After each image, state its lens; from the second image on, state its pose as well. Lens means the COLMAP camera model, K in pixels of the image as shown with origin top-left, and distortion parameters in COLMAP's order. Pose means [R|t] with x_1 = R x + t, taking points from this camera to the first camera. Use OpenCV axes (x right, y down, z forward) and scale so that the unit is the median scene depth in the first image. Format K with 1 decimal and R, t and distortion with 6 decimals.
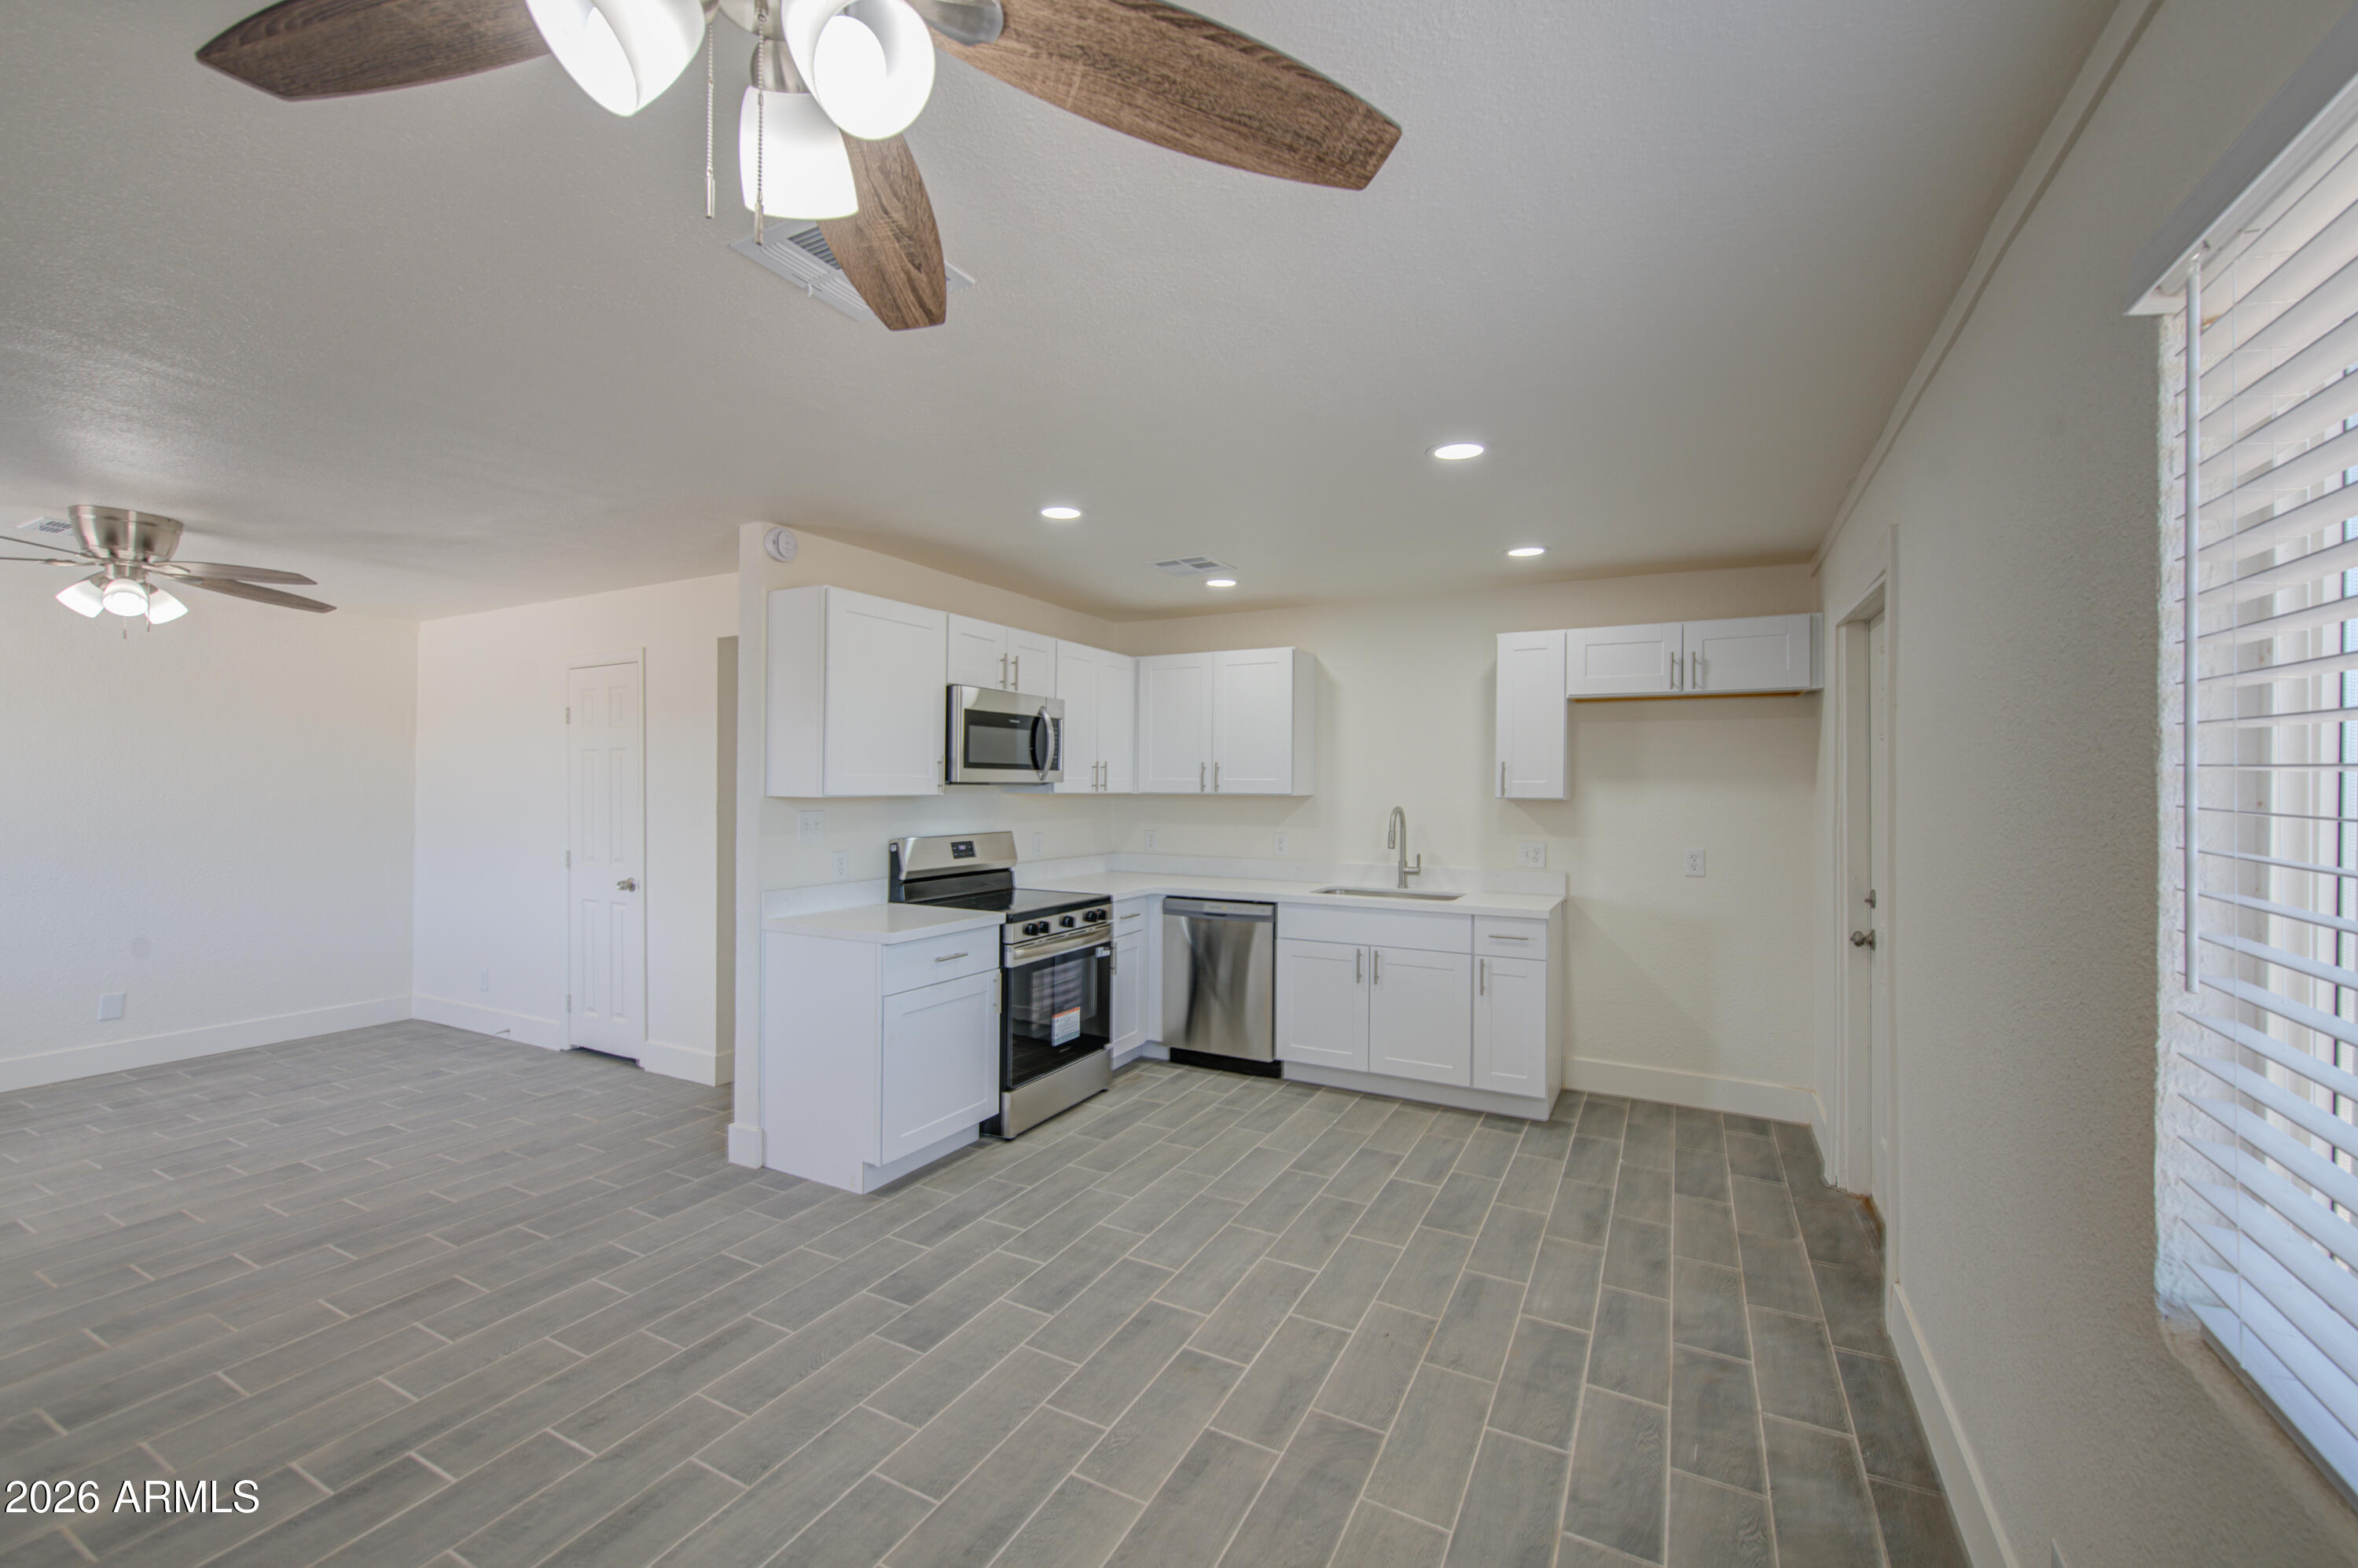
lens RADIAL K [[944.3, 0, 1179.0], [0, 944.3, 784.0], [0, 0, 1]] dist [0.001044, -0.000655]
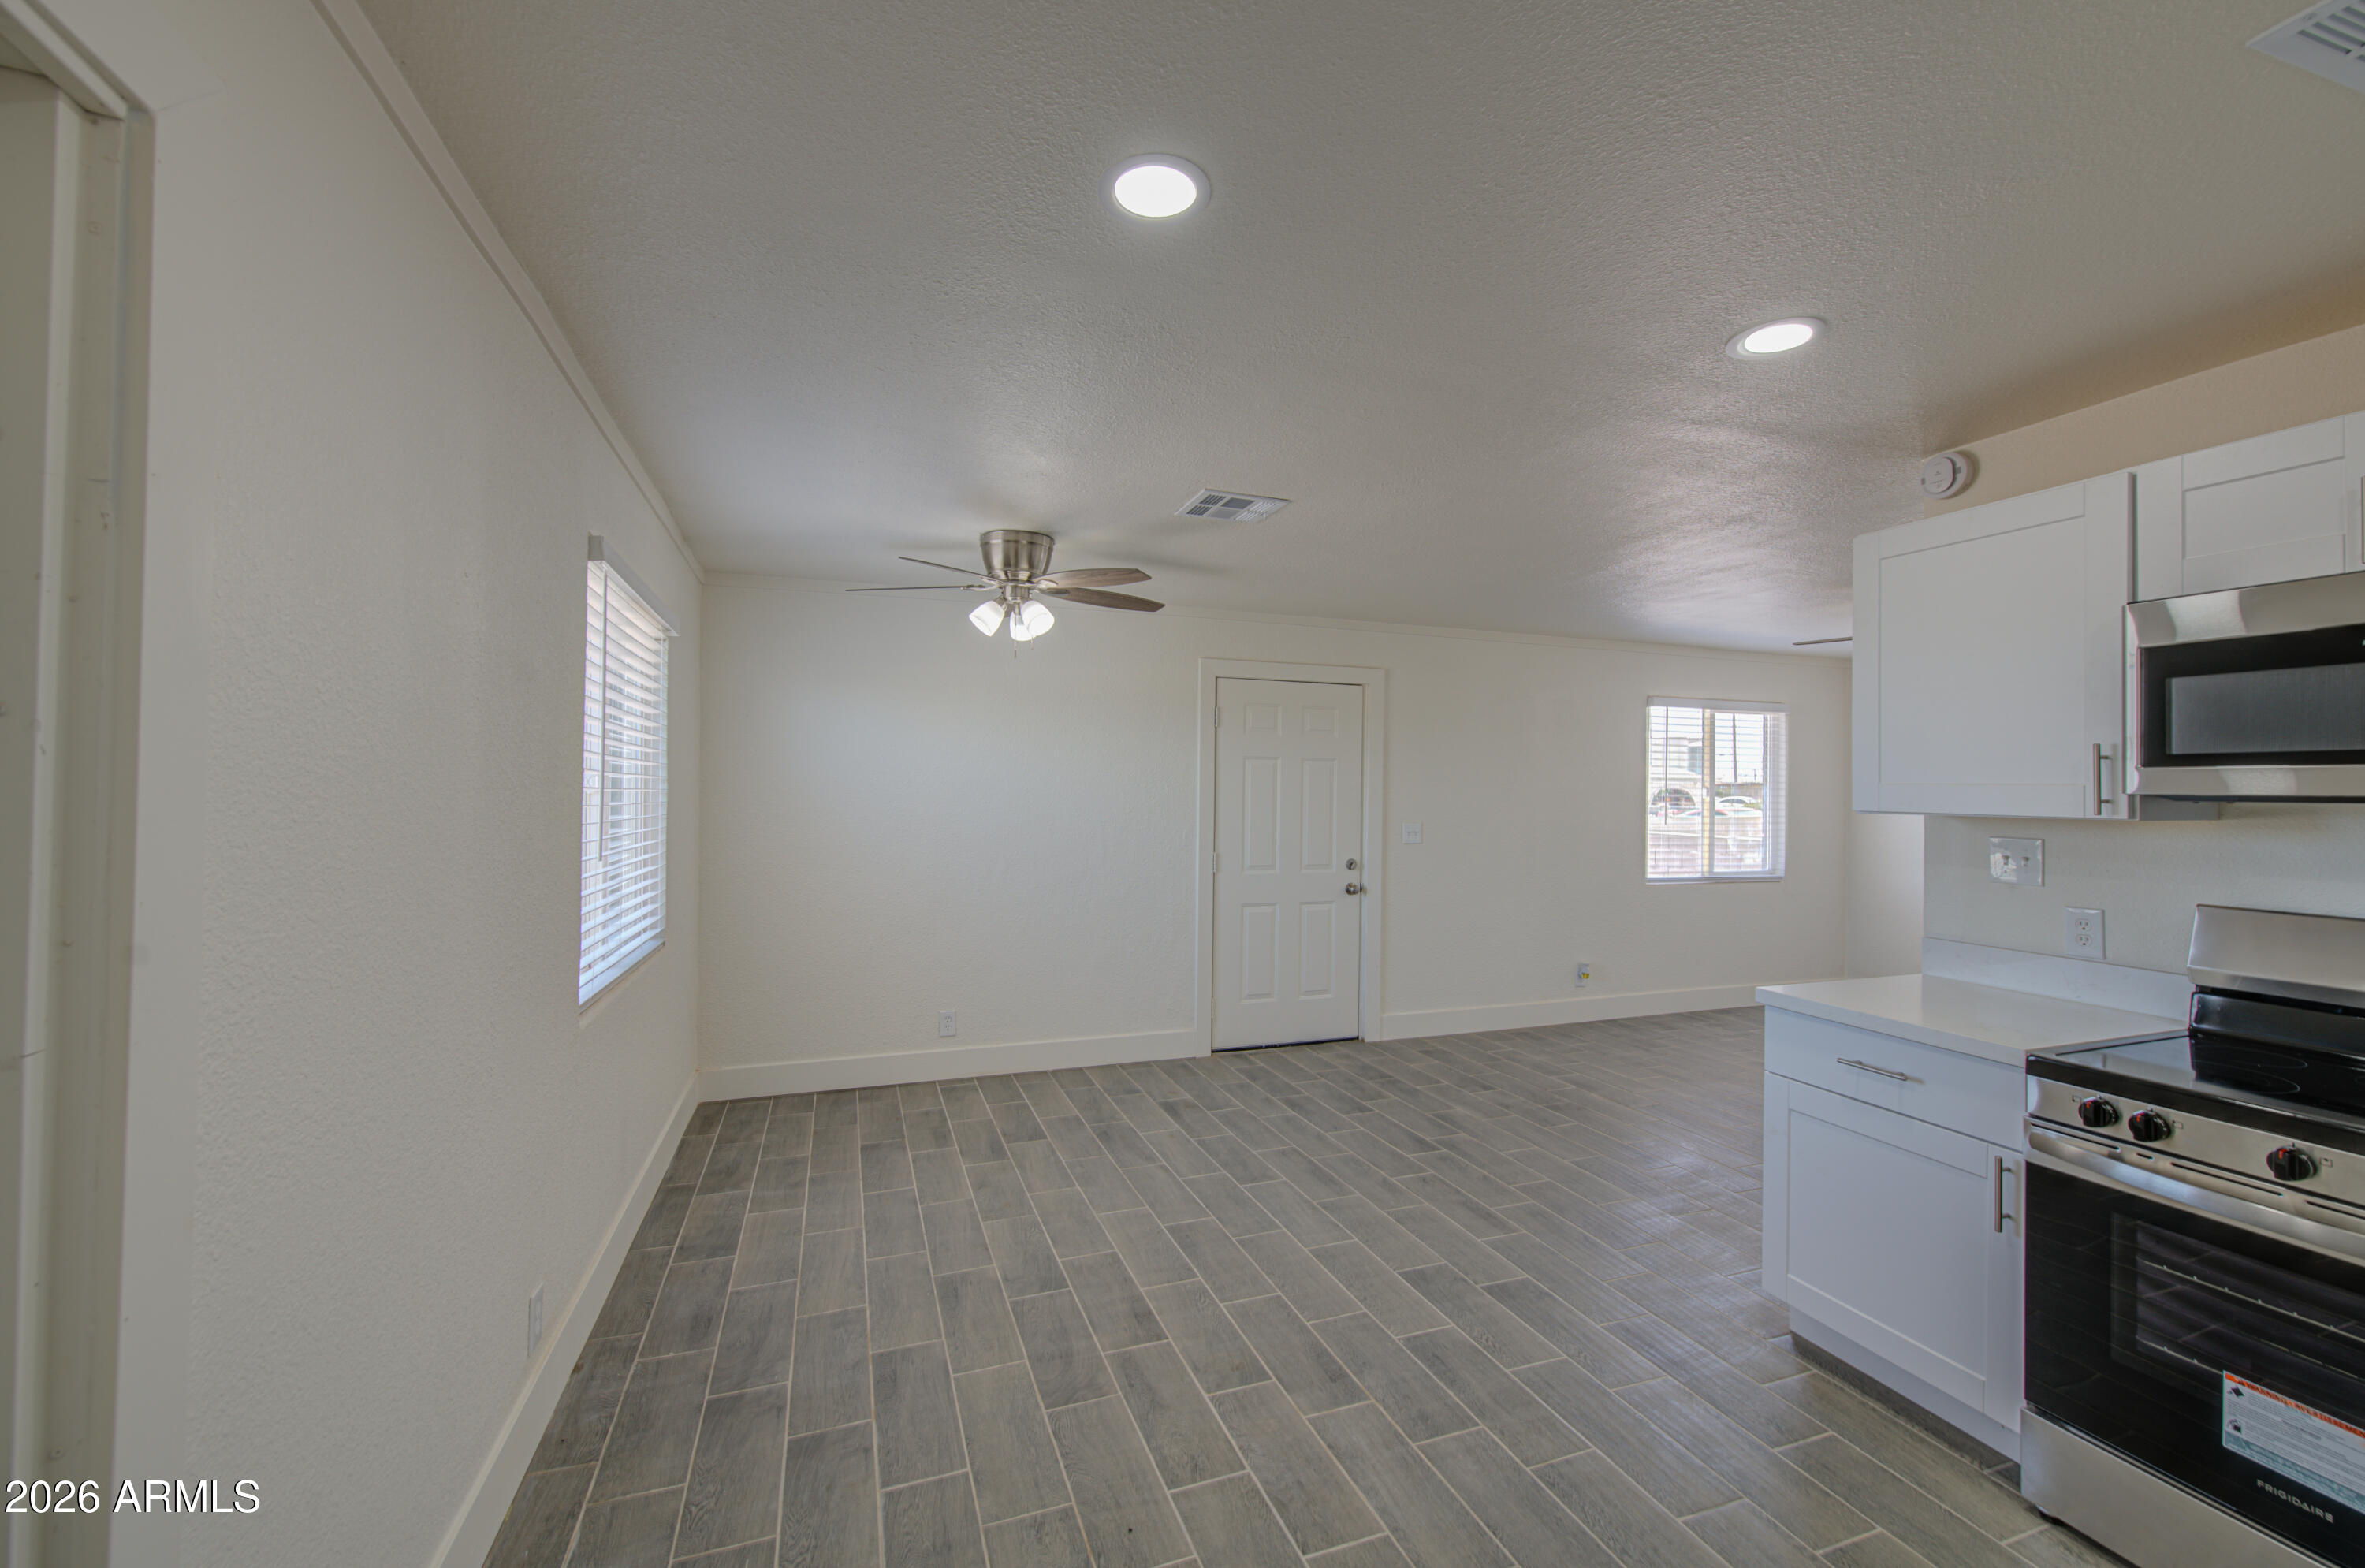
lens RADIAL K [[944.9, 0, 1192.7], [0, 944.9, 779.0], [0, 0, 1]] dist [-0.000867, -0.000655]
pose [[-0.661023, -0.019719, -0.750106, 0.495780], [-0.013811, 0.999805, -0.014113, 0.003984], [0.750238, 0.001030, -0.661167, 0.991533]]
